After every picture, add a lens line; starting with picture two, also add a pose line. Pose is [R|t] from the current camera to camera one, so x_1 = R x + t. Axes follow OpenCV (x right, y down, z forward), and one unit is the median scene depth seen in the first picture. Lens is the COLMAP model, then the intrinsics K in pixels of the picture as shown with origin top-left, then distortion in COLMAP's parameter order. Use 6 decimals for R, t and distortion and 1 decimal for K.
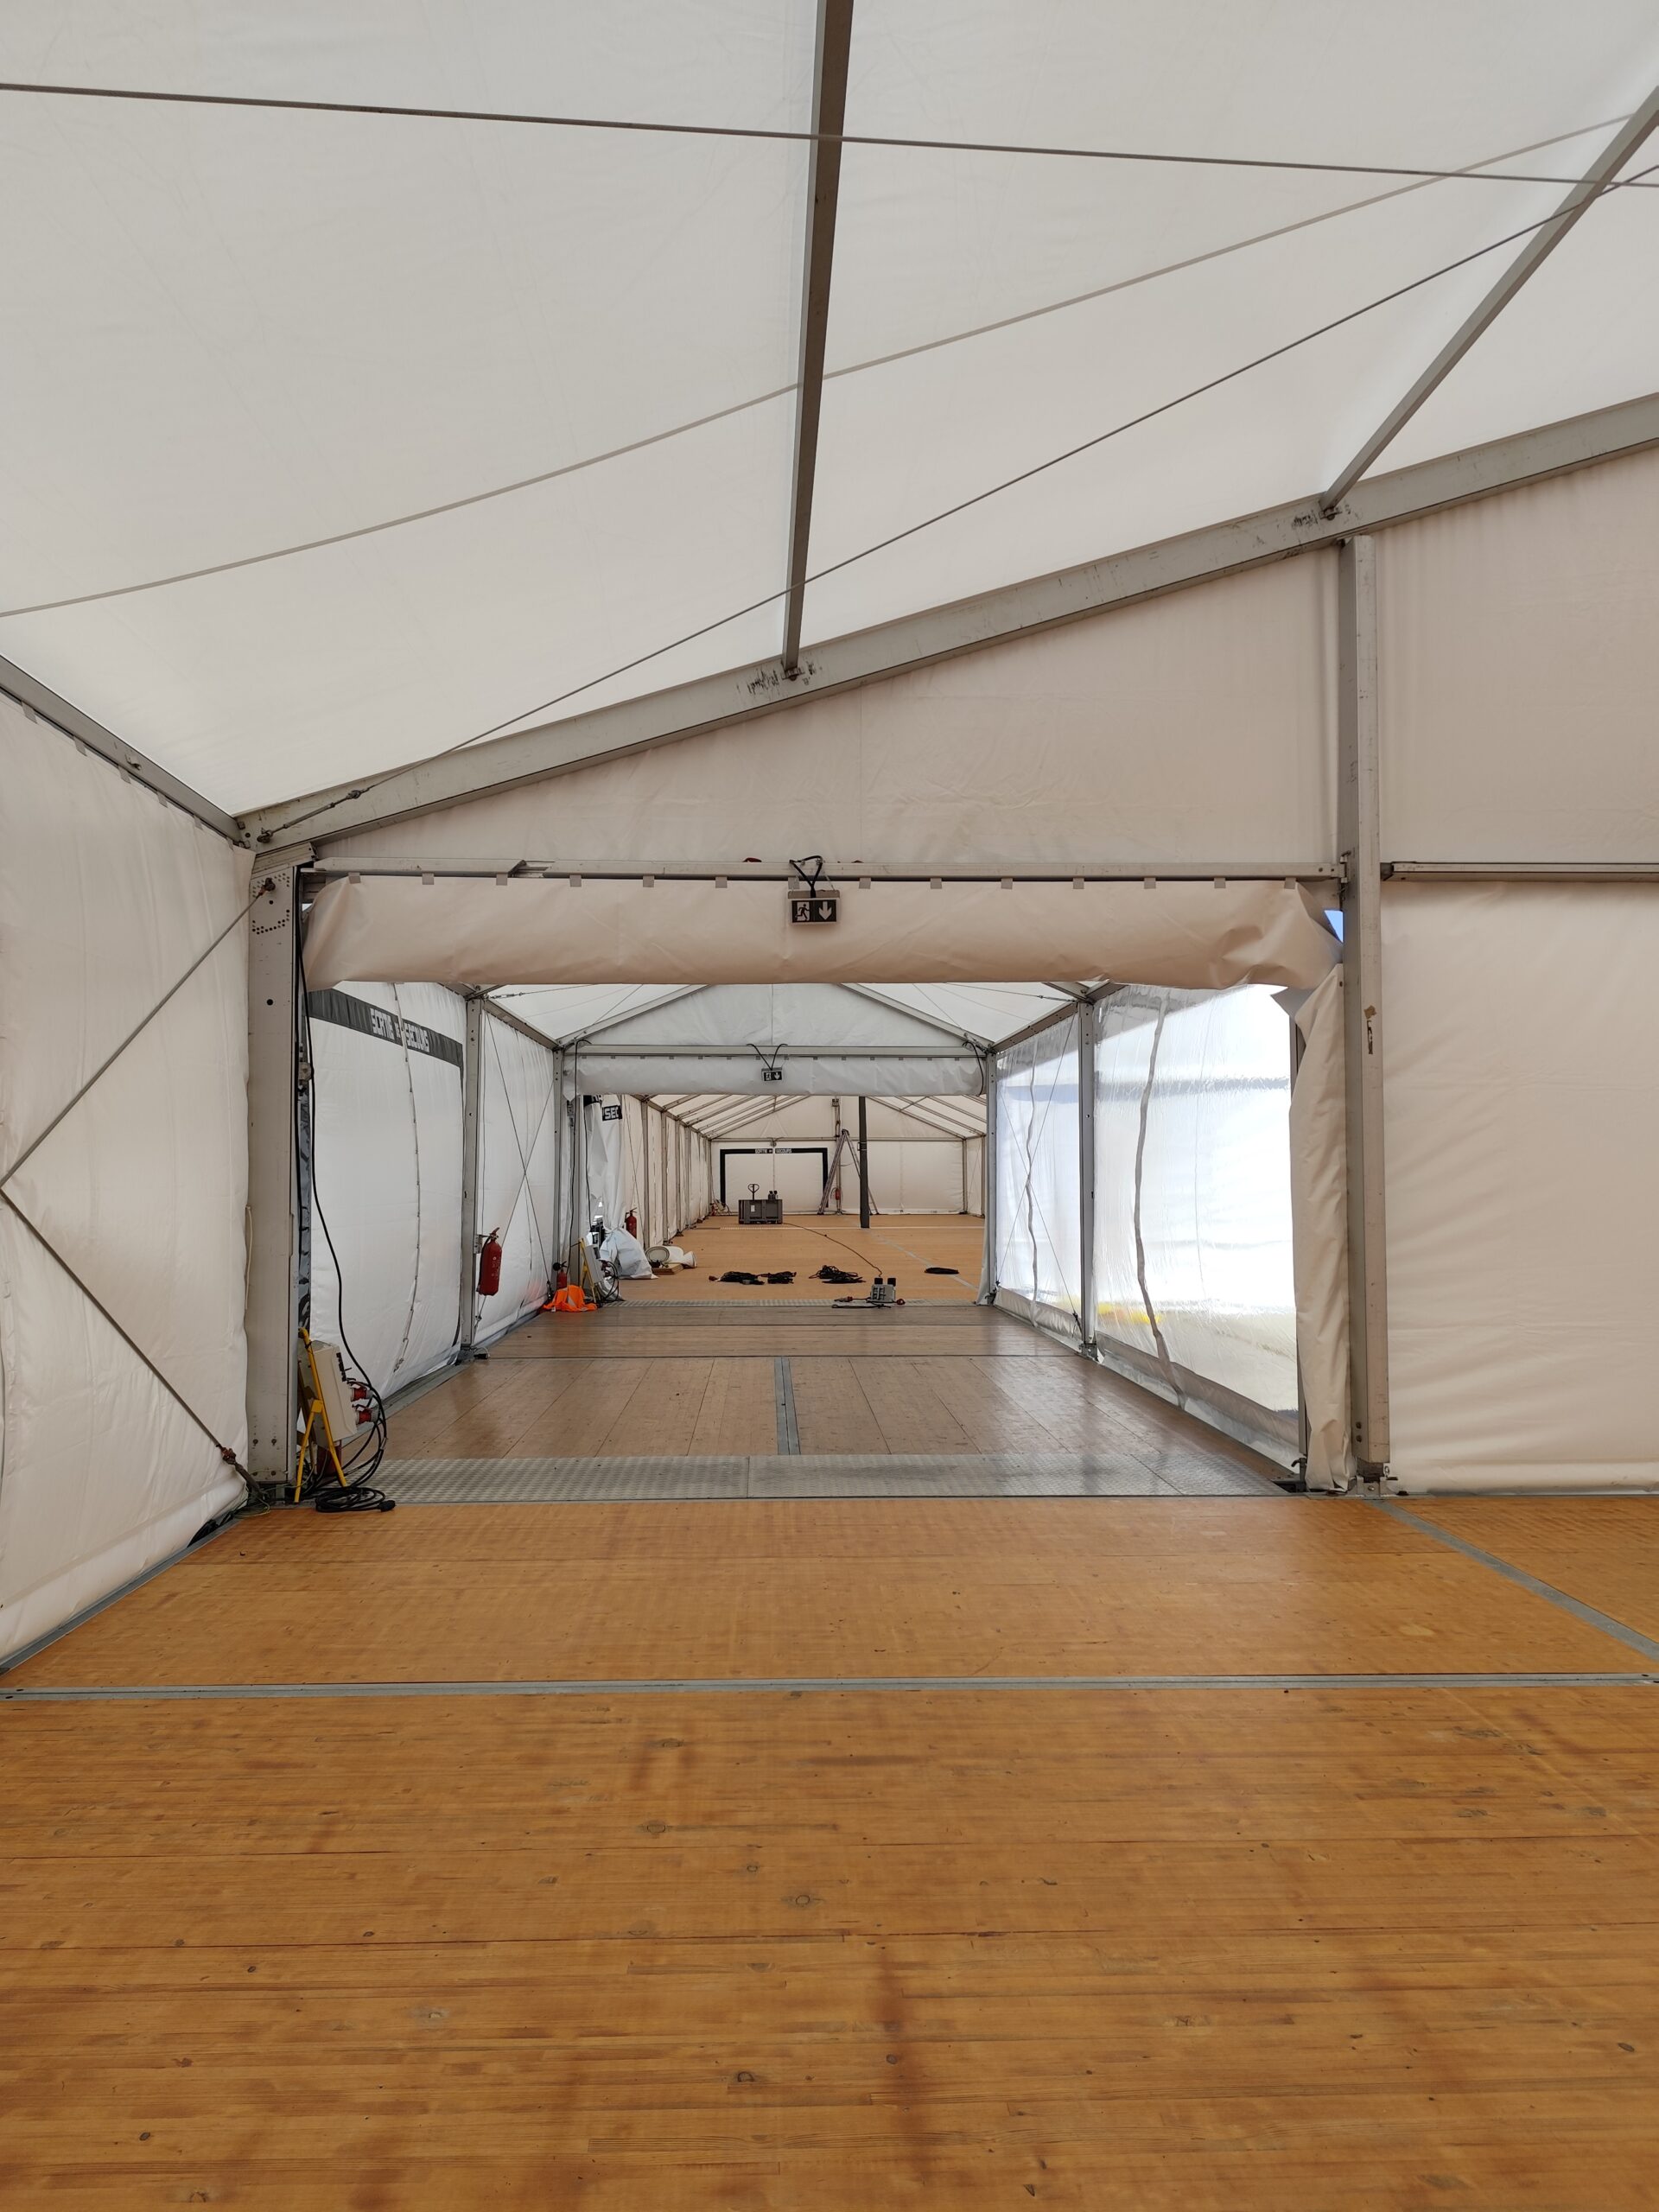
lens RADIAL K [[1529.9, 0, 819.7], [0, 1529.9, 1107.4], [0, 0, 1]] dist [-0.009873, -0.011872]
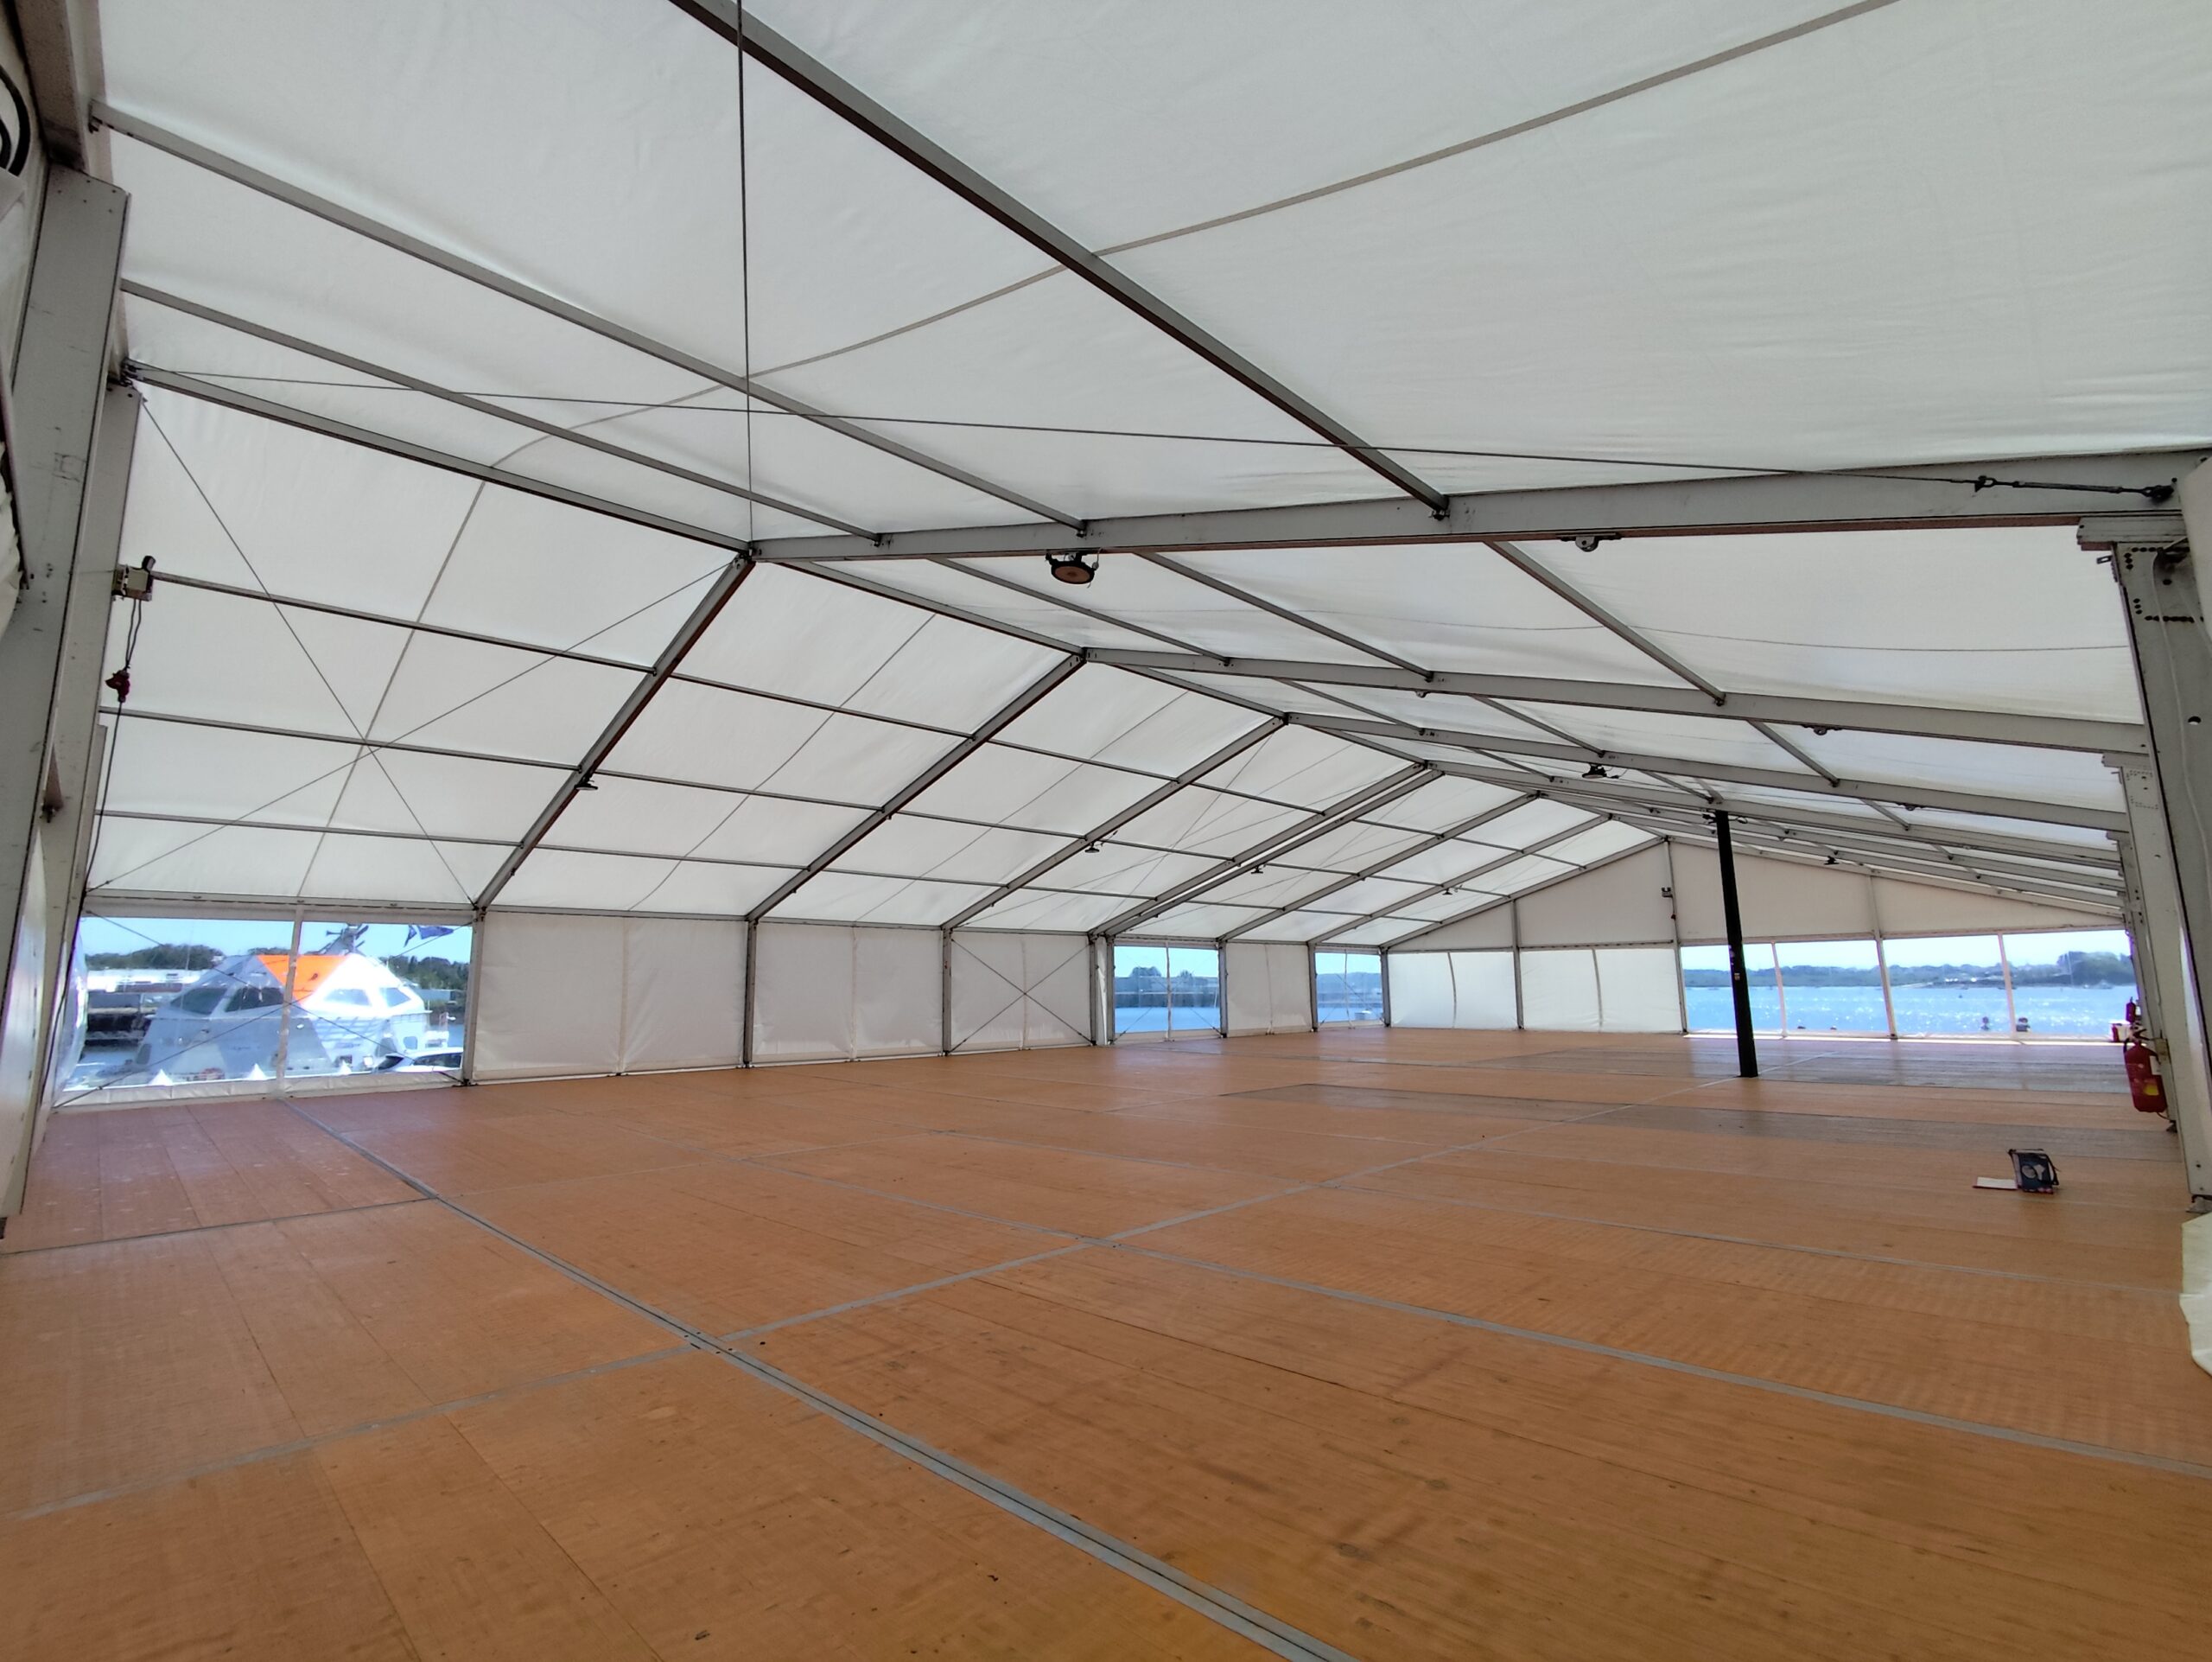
lens RADIAL K [[989.8, 0, 1091.1], [0, 989.8, 817.2], [0, 0, 1]] dist [-0.004184, -0.000837]
pose [[-0.671244, 0.142707, 0.727370, -0.599298], [-0.014854, 0.978505, -0.205686, 0.070222], [-0.741088, -0.148870, -0.654696, 1.811639]]
